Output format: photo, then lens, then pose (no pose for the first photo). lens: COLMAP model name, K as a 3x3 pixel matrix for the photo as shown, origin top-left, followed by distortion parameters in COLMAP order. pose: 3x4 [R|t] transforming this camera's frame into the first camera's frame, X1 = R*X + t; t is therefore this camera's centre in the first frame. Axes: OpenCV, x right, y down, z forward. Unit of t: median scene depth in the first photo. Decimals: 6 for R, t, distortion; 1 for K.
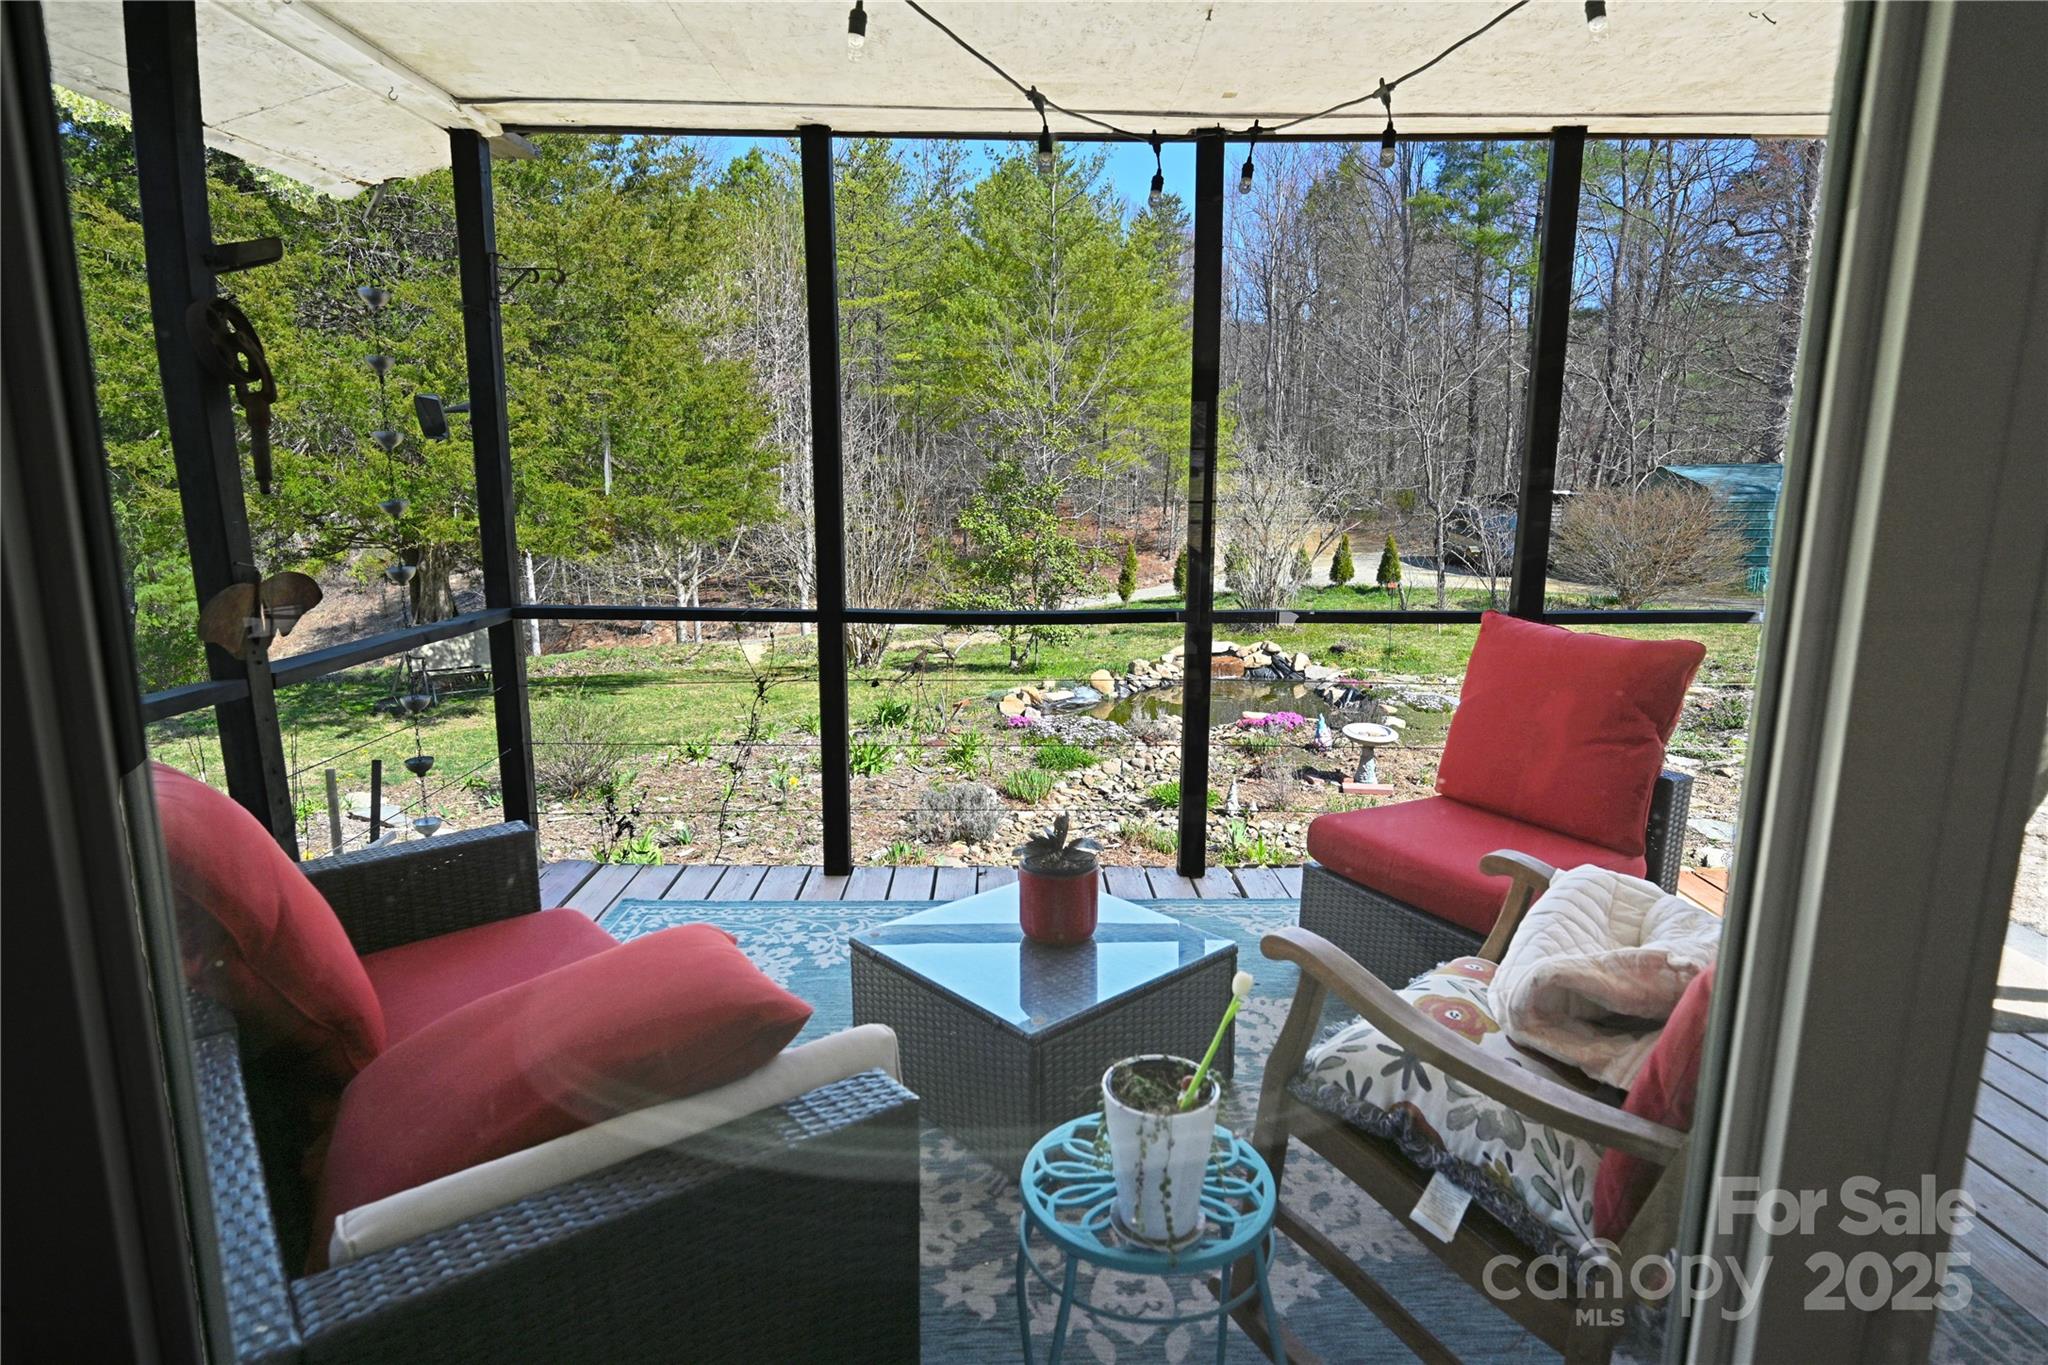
lens RADIAL K [[1122.7, 0, 1034.9], [0, 1122.7, 674.0], [0, 0, 1]] dist [0.007086, 0.001404]
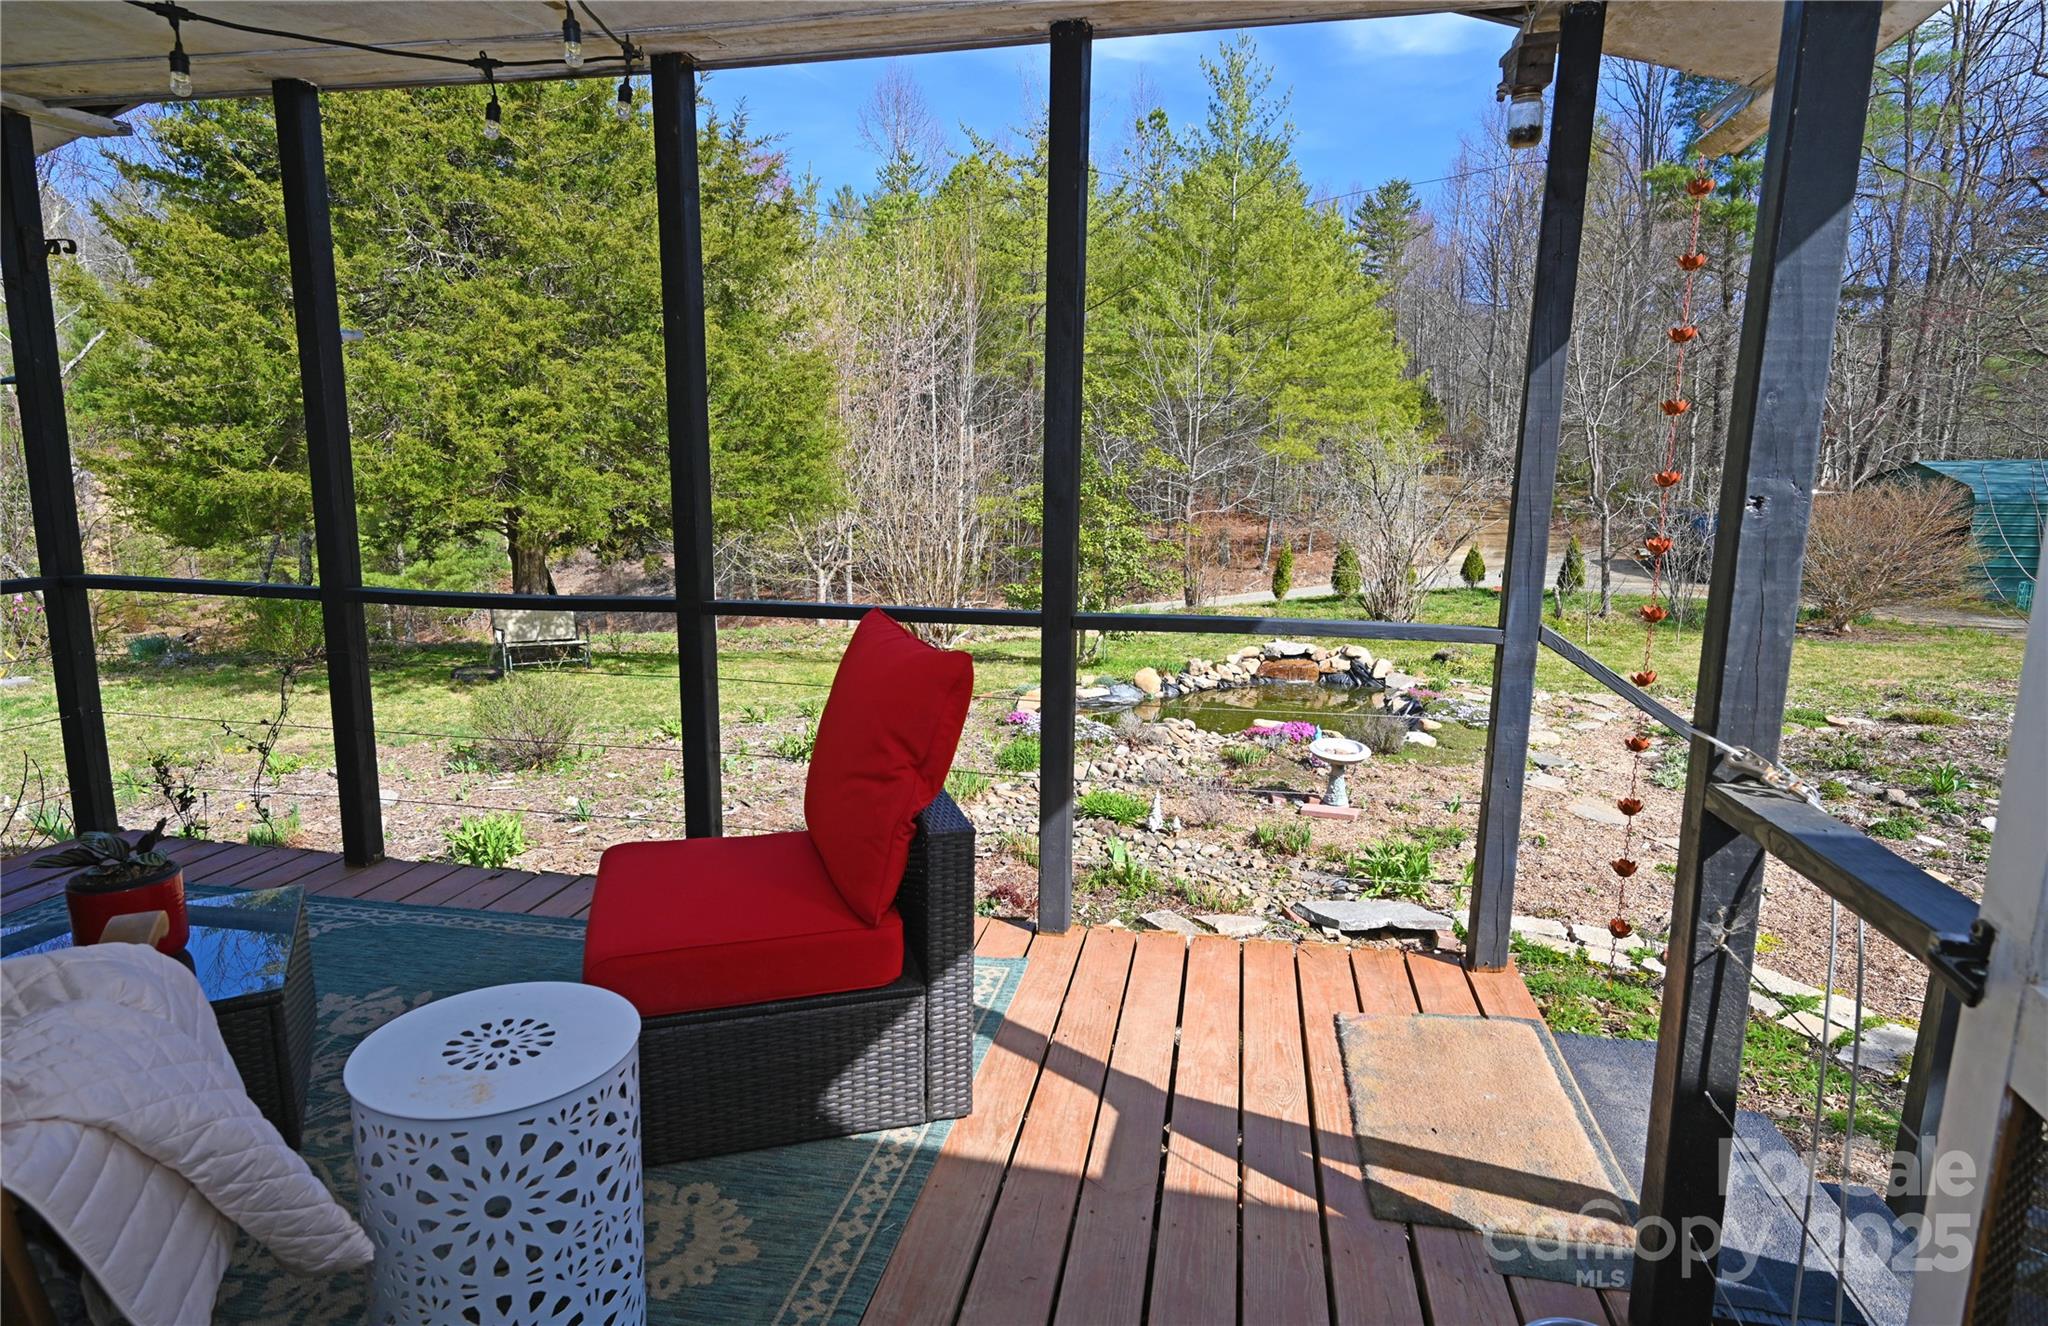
lens RADIAL K [[1106.5, 0, 1023.5], [0, 1106.5, 669.0], [0, 0, 1]] dist [-0.000249, -0.004772]
pose [[0.978387, 0.042017, -0.202470, 0.137290], [-0.041533, 0.999115, 0.006644, -0.004386], [0.202570, 0.001909, 0.979266, 0.052124]]
